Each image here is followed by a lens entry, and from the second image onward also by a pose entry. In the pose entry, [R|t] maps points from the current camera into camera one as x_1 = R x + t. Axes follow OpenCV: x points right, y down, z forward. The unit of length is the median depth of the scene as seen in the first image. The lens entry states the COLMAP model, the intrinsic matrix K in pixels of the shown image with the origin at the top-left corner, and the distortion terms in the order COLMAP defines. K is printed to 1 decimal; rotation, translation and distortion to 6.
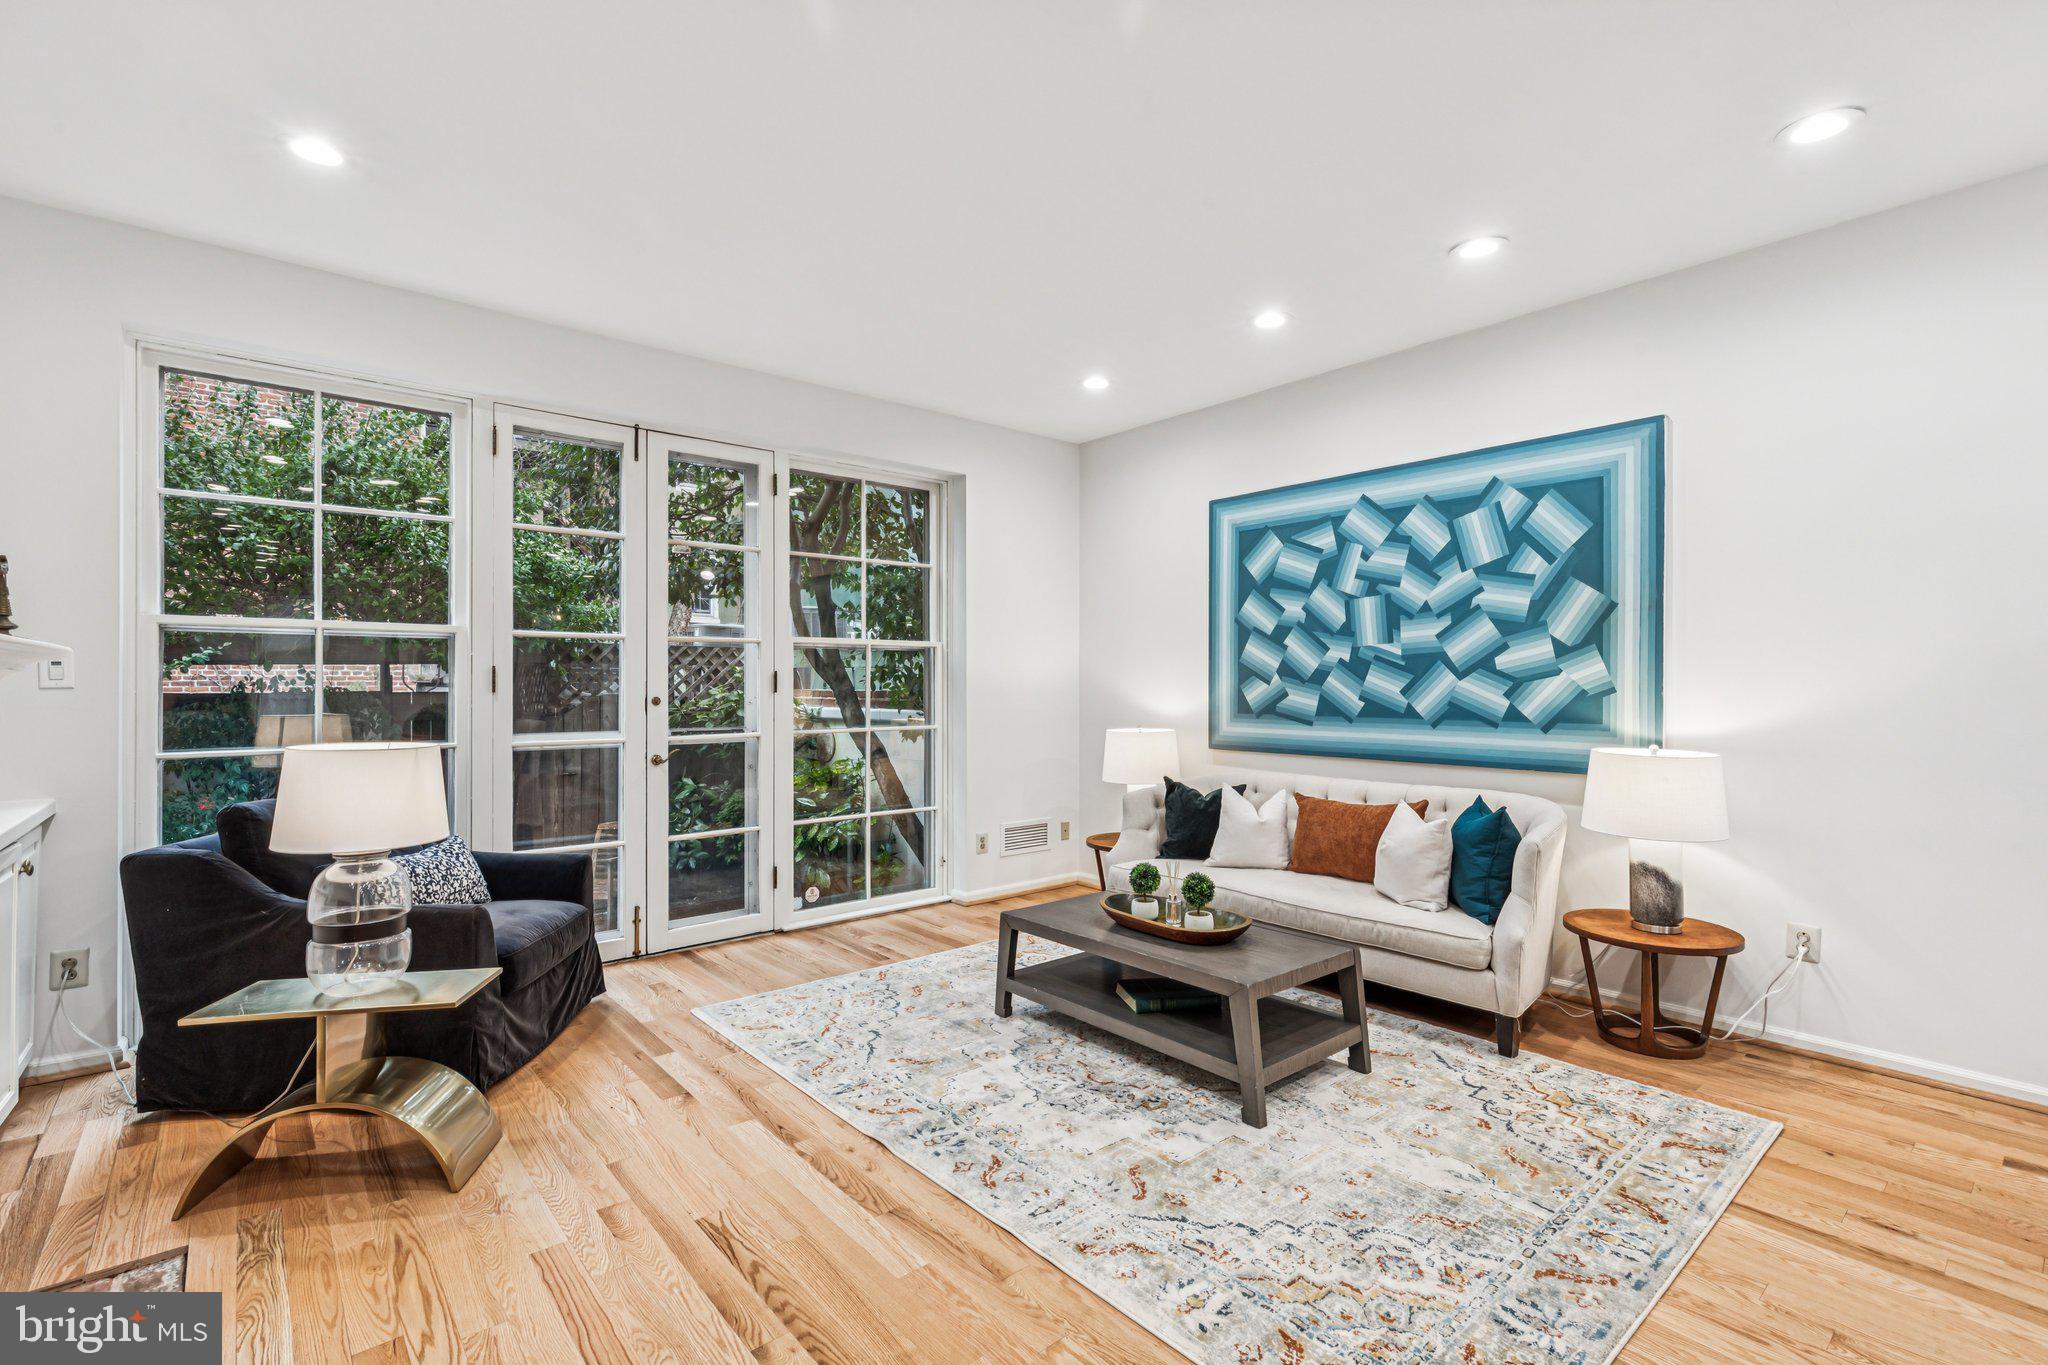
lens RADIAL K [[919.4, 0, 1030.0], [0, 919.4, 681.8], [0, 0, 1]] dist [0.004923, -0.000396]
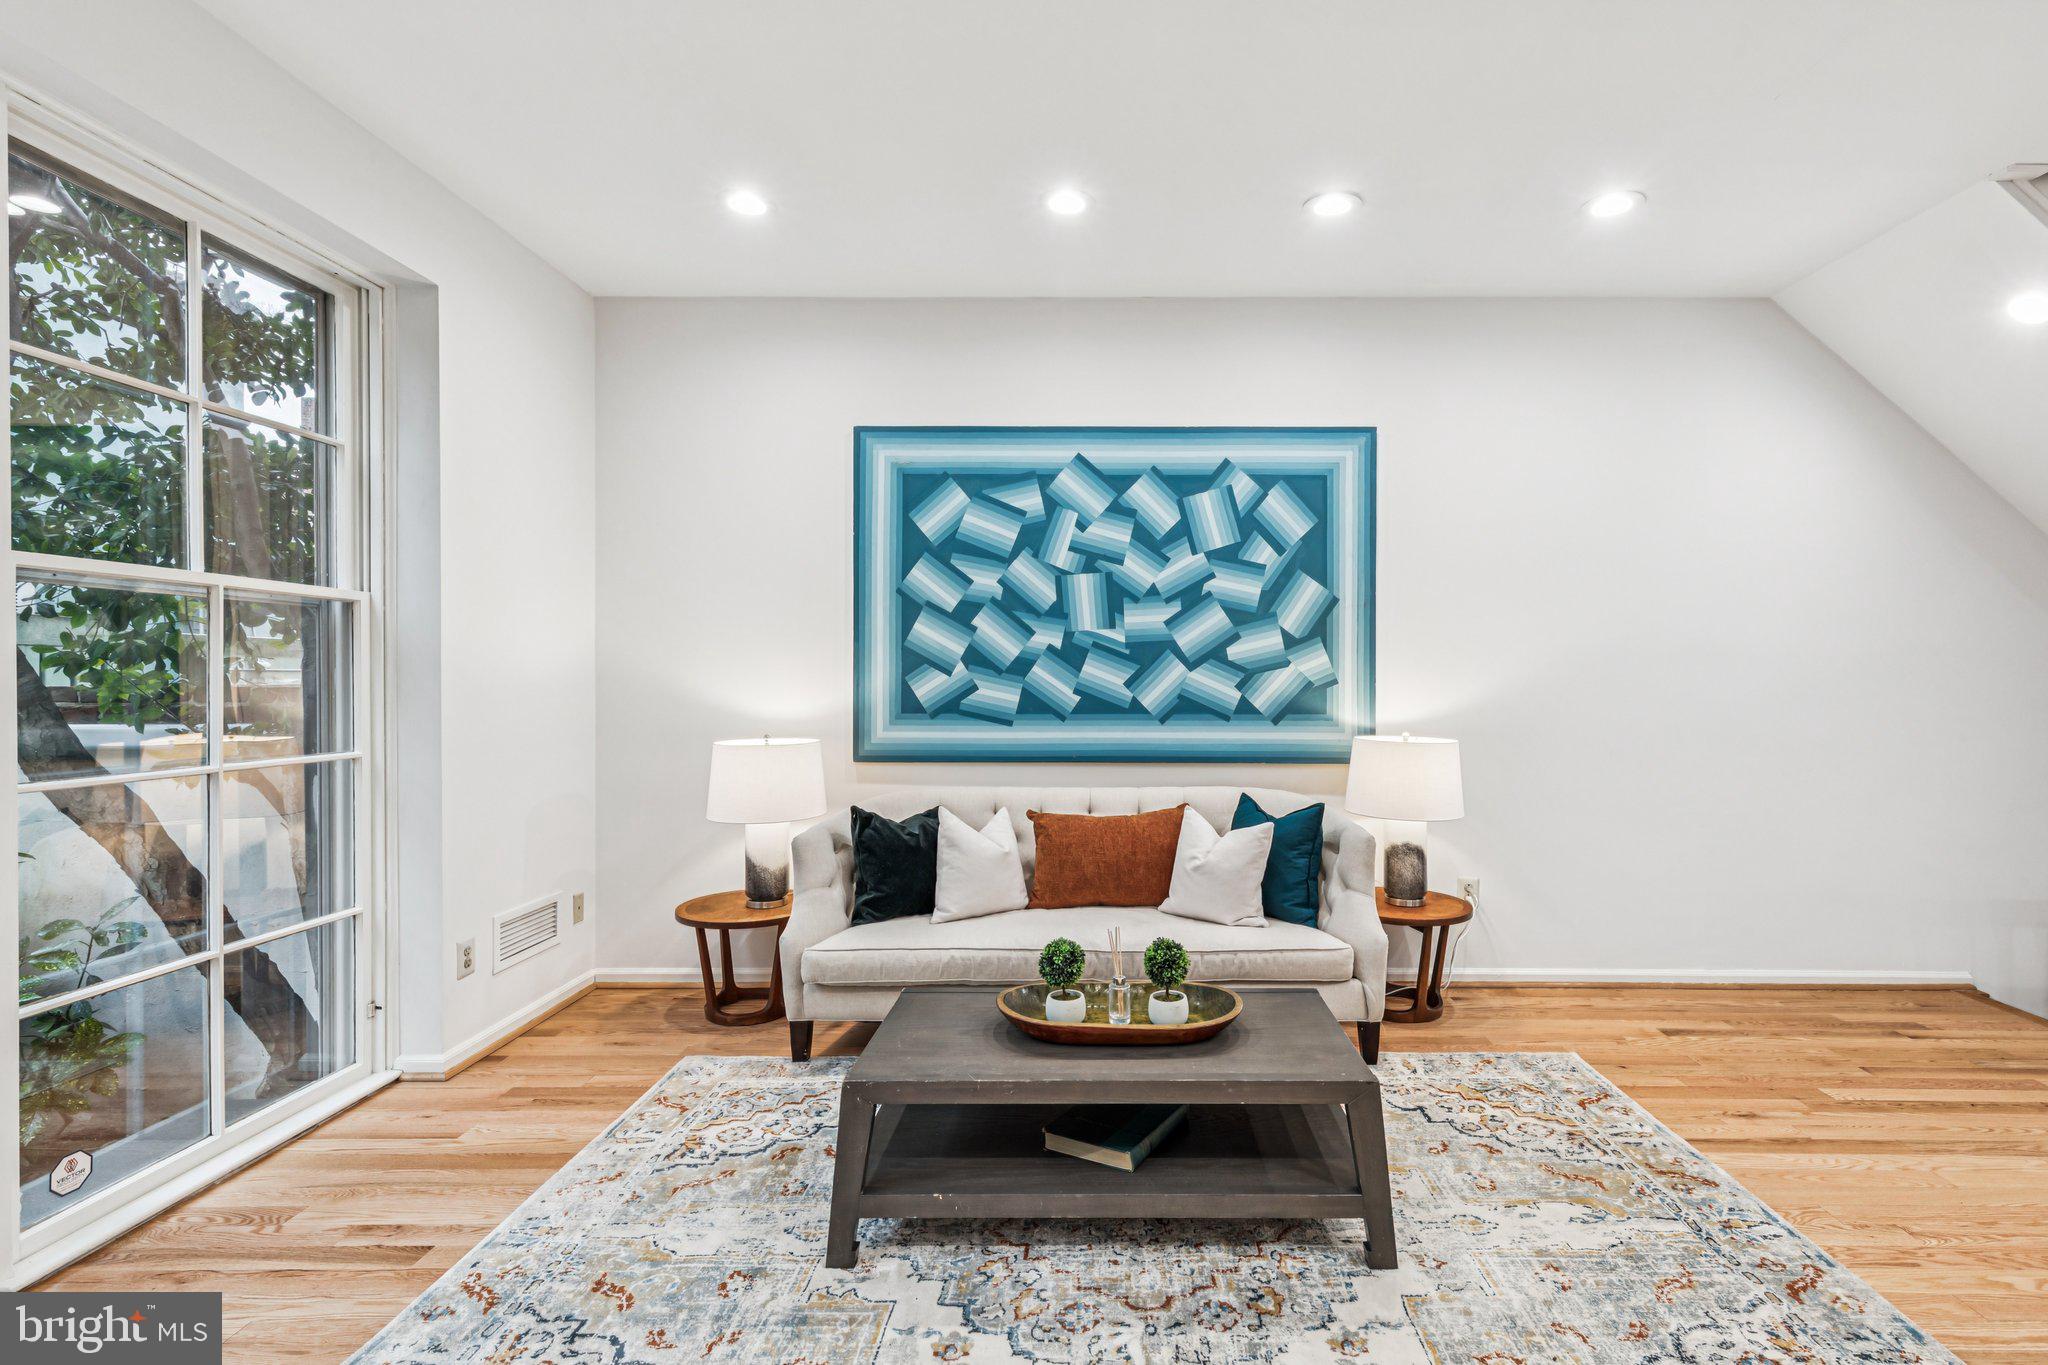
lens RADIAL K [[946.4, 0, 1104.9], [0, 946.4, 686.6], [0, 0, 1]] dist [0.017092, -0.006847]
pose [[0.651666, -0.004205, 0.758494, -0.313068], [-0.004177, 0.999950, 0.009132, 0.005362], [-0.758494, -0.009119, 0.651616, 0.436977]]
